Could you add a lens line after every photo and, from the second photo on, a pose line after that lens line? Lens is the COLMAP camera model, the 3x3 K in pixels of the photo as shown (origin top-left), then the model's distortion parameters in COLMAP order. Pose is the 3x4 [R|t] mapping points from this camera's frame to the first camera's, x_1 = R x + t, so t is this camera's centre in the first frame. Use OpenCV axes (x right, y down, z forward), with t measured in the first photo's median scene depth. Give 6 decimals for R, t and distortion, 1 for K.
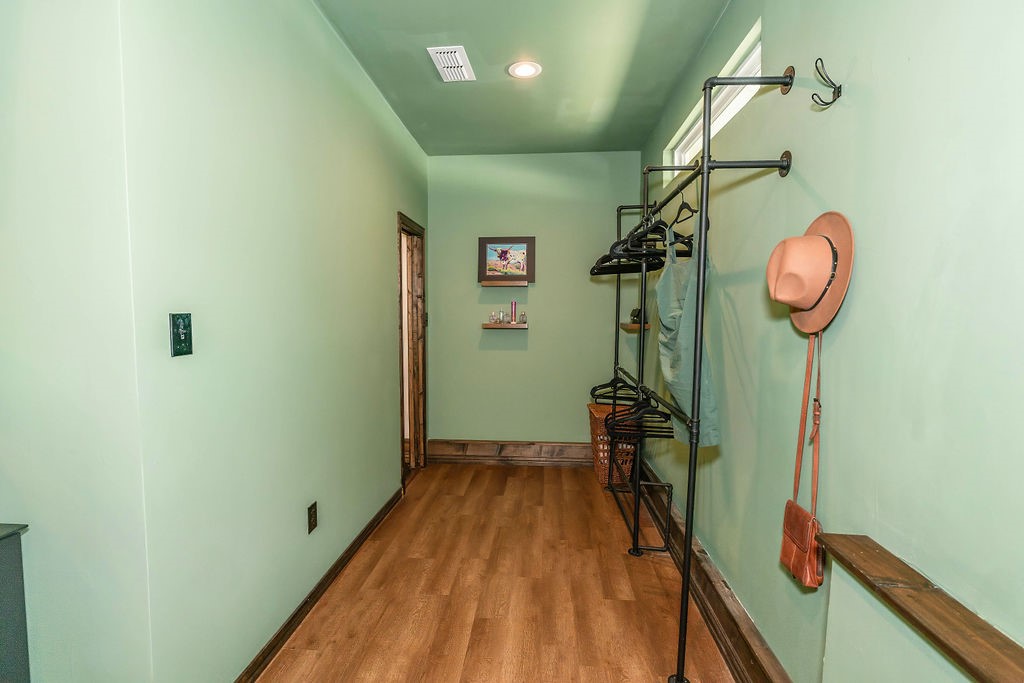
lens RADIAL K [[470.9, 0, 512.0], [0, 470.9, 341.5], [0, 0, 1]] dist [-0.000310, -0.000171]
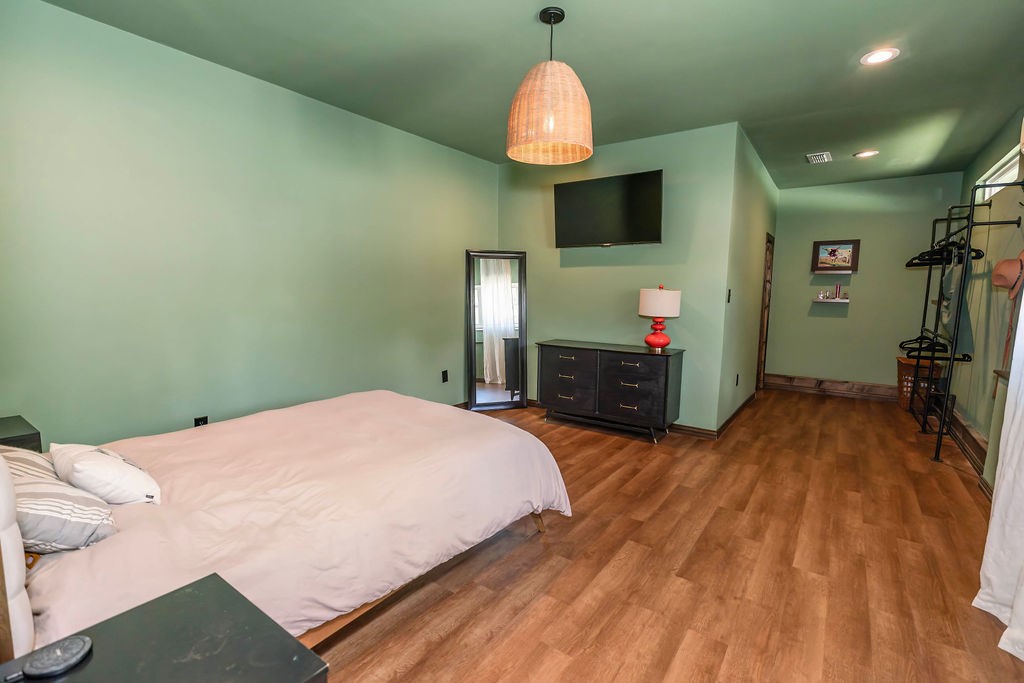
lens RADIAL K [[470.9, 0, 512.0], [0, 470.9, 341.5], [0, 0, 1]] dist [-0.000310, -0.000171]
pose [[0.855250, 0.063440, -0.514319, -0.103624], [-0.042854, 0.997737, 0.051808, 0.062498], [0.516442, -0.022269, 0.856033, -0.810236]]
